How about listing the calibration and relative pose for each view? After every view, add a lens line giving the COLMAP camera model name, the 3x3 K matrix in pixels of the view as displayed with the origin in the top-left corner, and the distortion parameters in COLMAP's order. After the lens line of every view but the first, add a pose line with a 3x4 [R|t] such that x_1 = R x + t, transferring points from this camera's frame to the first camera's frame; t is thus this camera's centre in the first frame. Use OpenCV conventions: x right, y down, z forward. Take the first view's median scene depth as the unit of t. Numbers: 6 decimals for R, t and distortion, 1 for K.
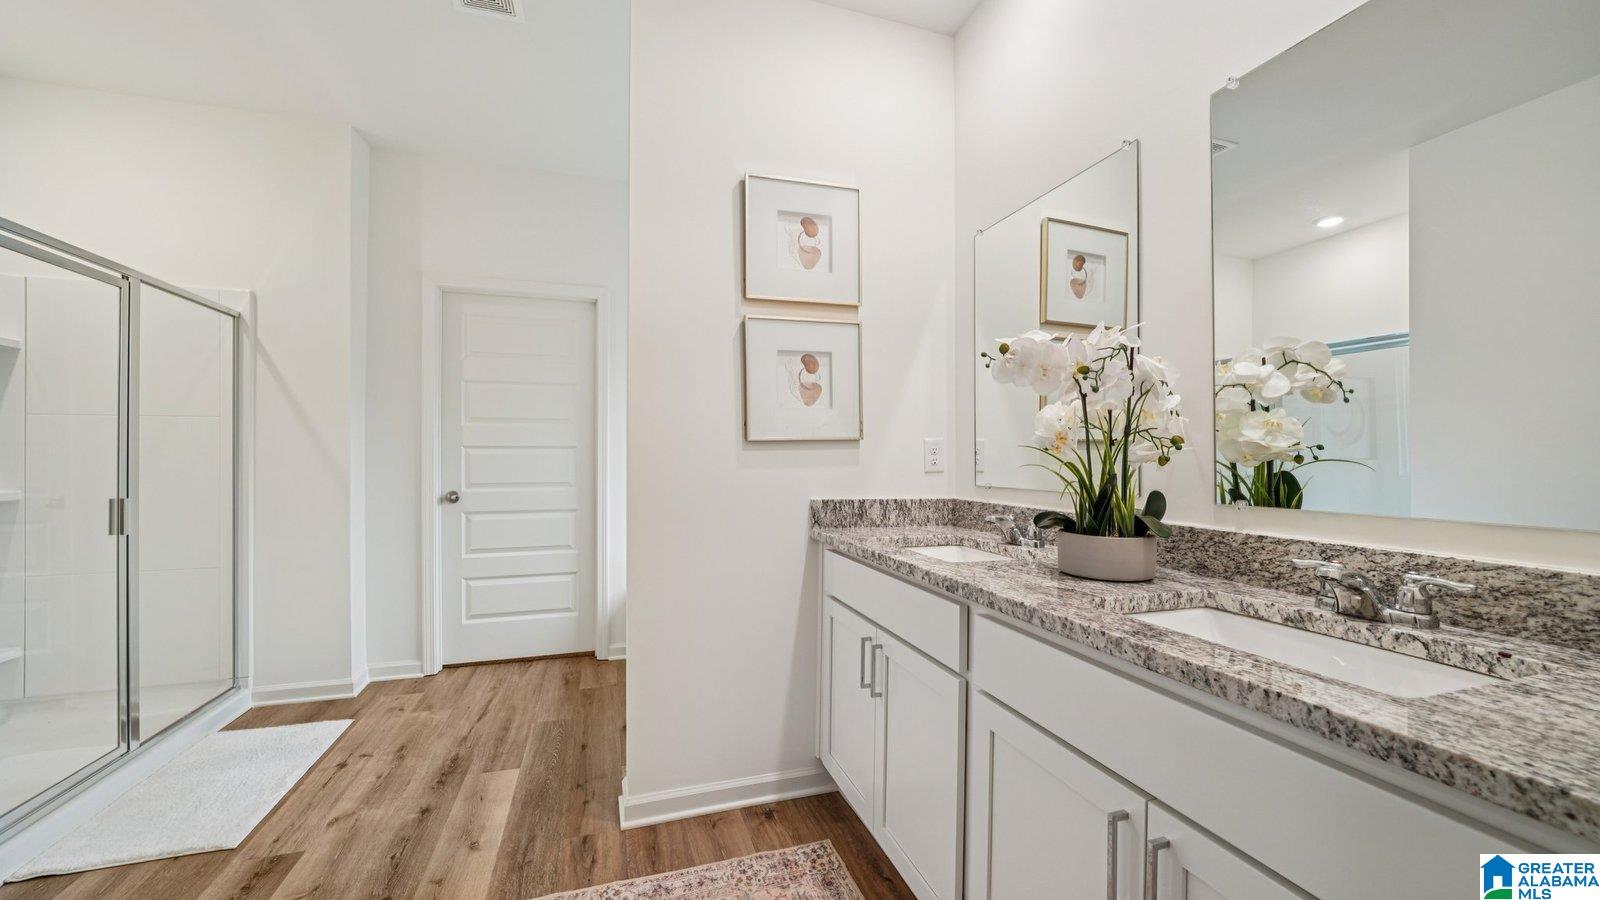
lens RADIAL K [[609.3, 0, 794.7], [0, 609.3, 446.6], [0, 0, 1]] dist [-0.016080, 0.002528]
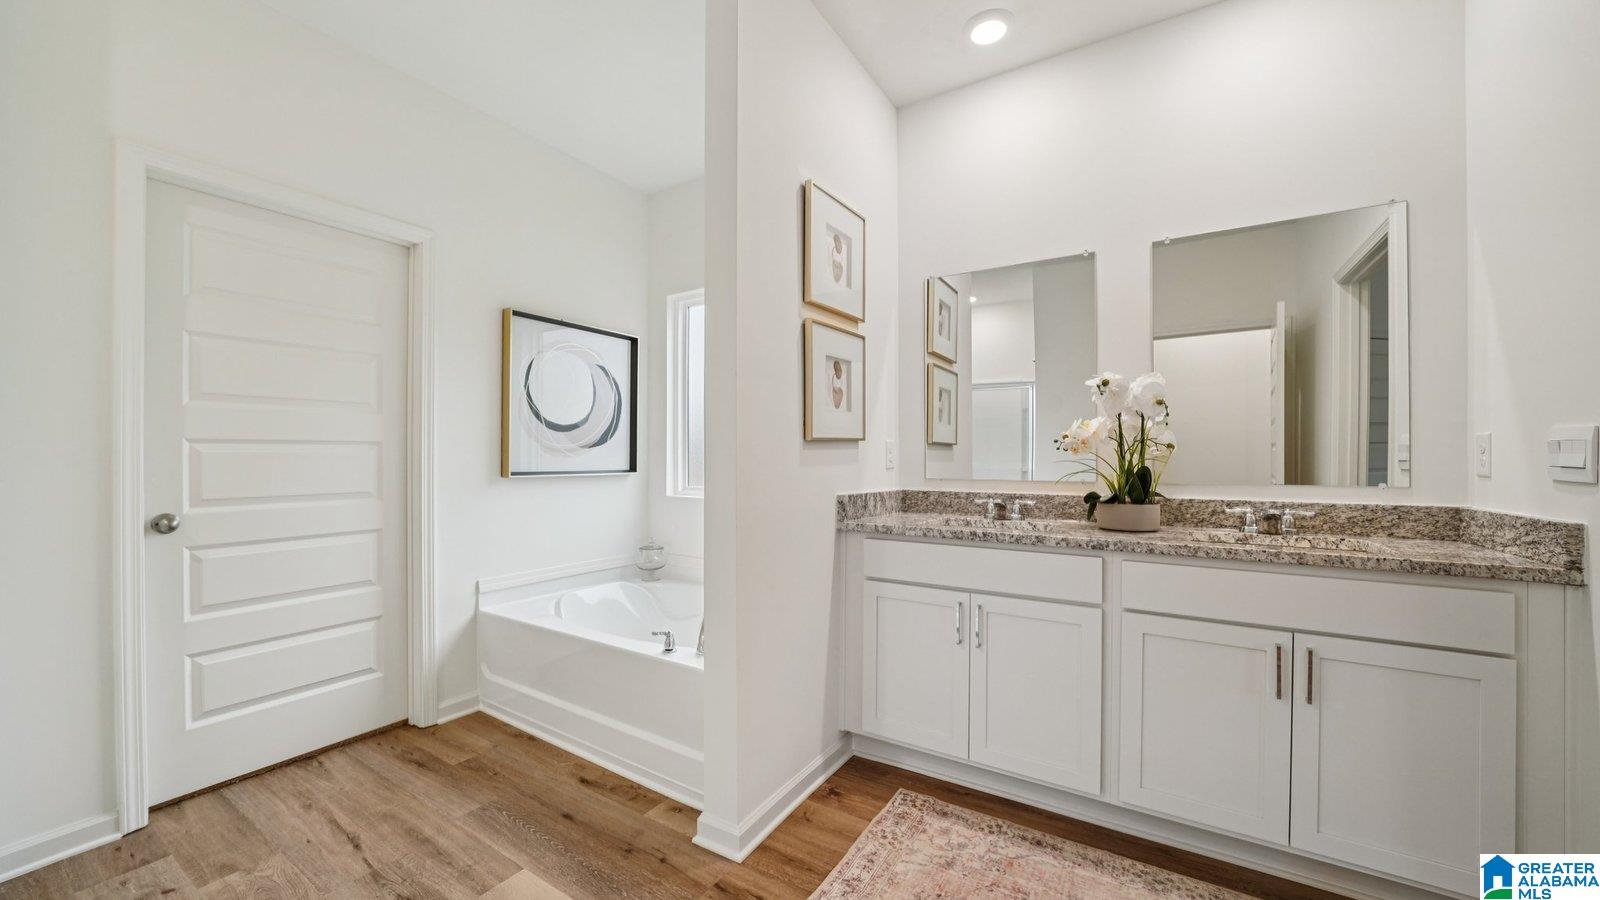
lens RADIAL K [[609.3, 0, 800.9], [0, 609.3, 443.3], [0, 0, 1]] dist [-0.016080, 0.002528]
pose [[0.761082, 0.010706, 0.648567, -0.735094], [-0.009792, 0.999939, -0.005015, 0.001001], [-0.648581, -0.002533, 0.761141, 0.217710]]
